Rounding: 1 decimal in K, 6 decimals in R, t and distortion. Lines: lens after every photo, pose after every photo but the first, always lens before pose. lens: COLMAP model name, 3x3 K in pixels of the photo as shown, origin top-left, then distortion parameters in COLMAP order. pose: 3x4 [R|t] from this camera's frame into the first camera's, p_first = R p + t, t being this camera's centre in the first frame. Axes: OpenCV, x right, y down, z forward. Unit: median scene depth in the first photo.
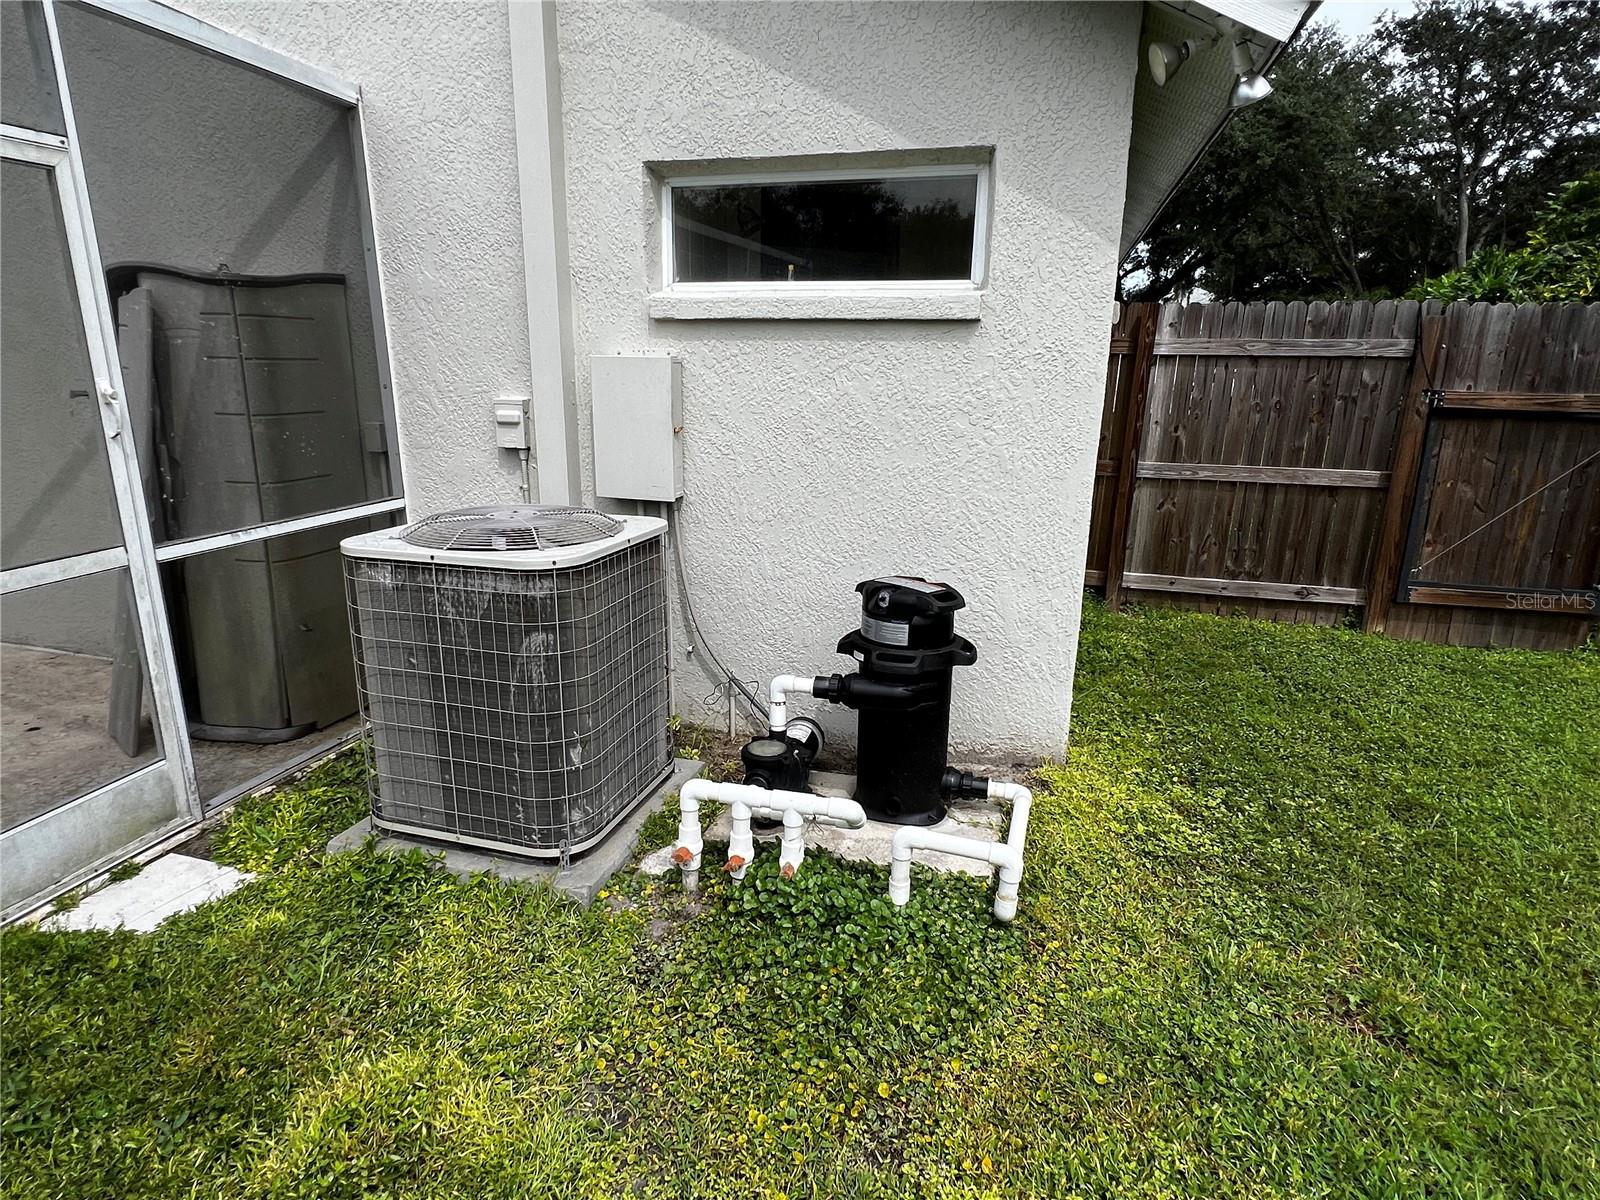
lens RADIAL K [[909.9, 0, 794.3], [0, 909.9, 611.9], [0, 0, 1]] dist [-0.000618, 0.001254]
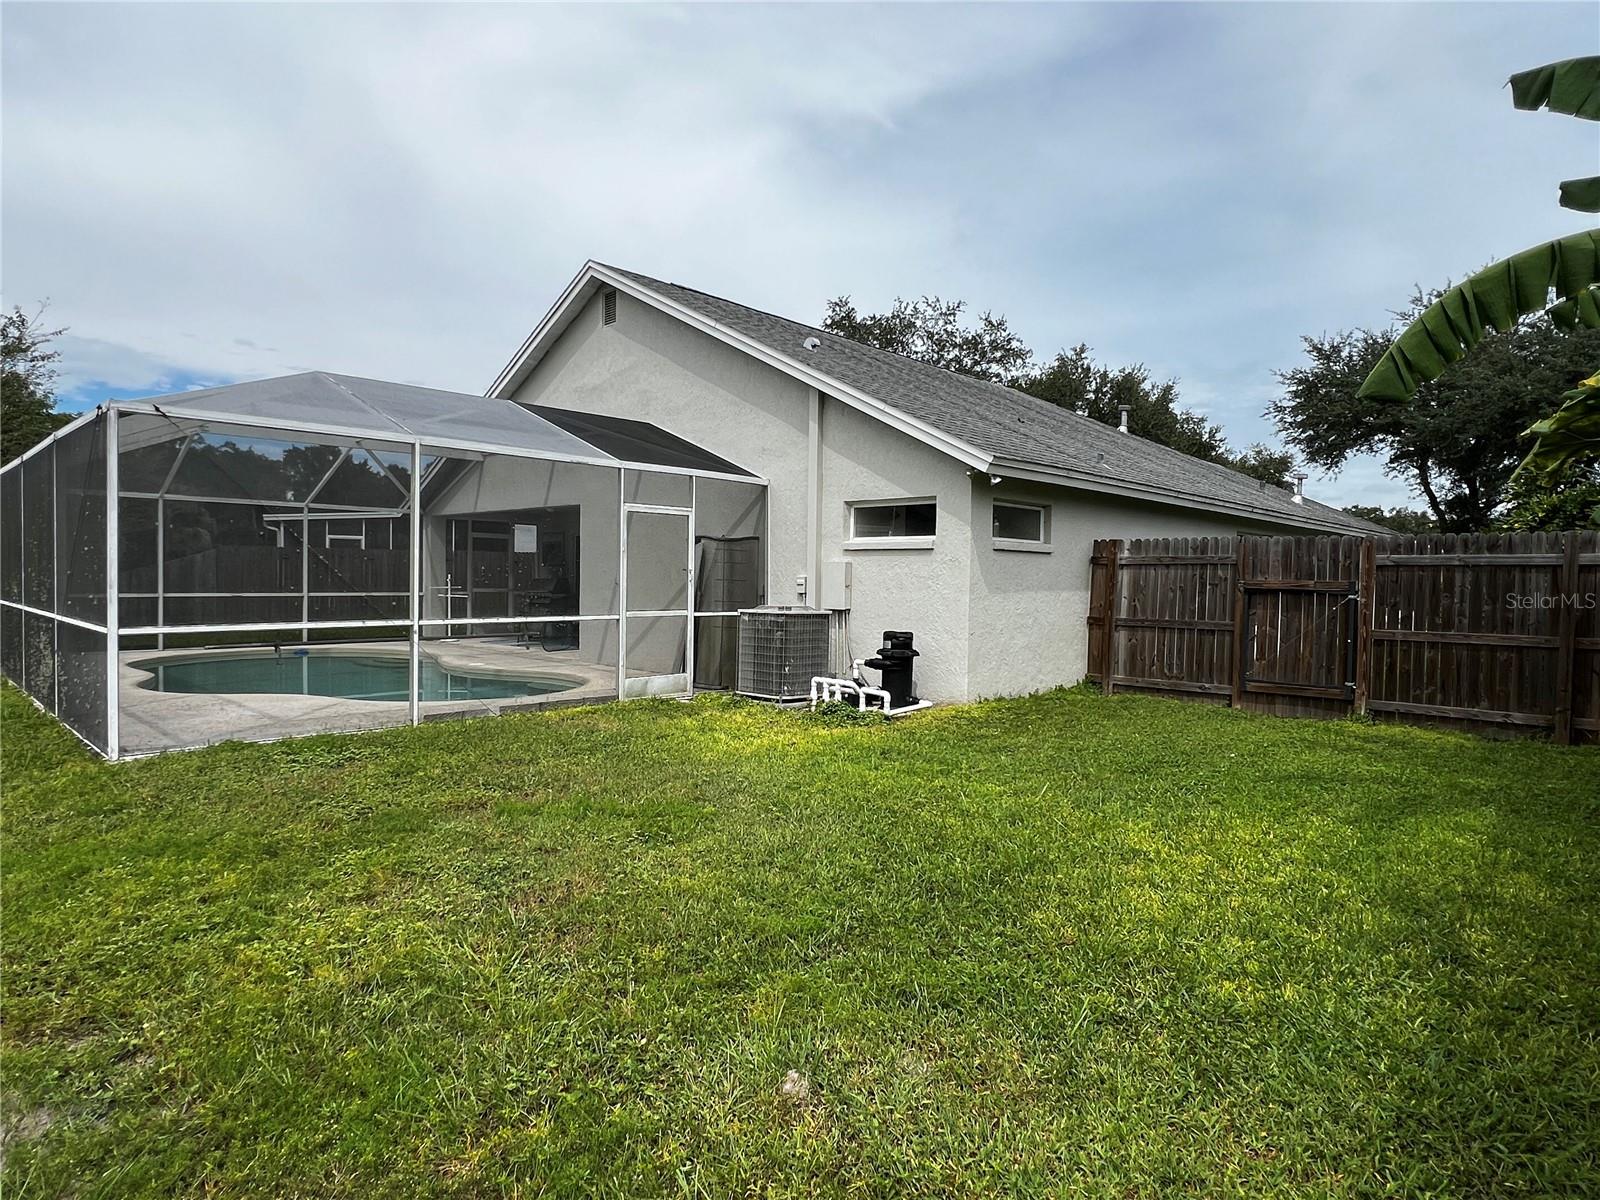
lens RADIAL K [[909.9, 0, 802.3], [0, 909.9, 600.5], [0, 0, 1]] dist [-0.000618, 0.001254]
pose [[0.889254, 0.012935, -0.457230, 1.076837], [-0.129993, 0.965530, -0.225506, 0.523352], [0.438553, 0.259968, 0.860284, -1.562343]]
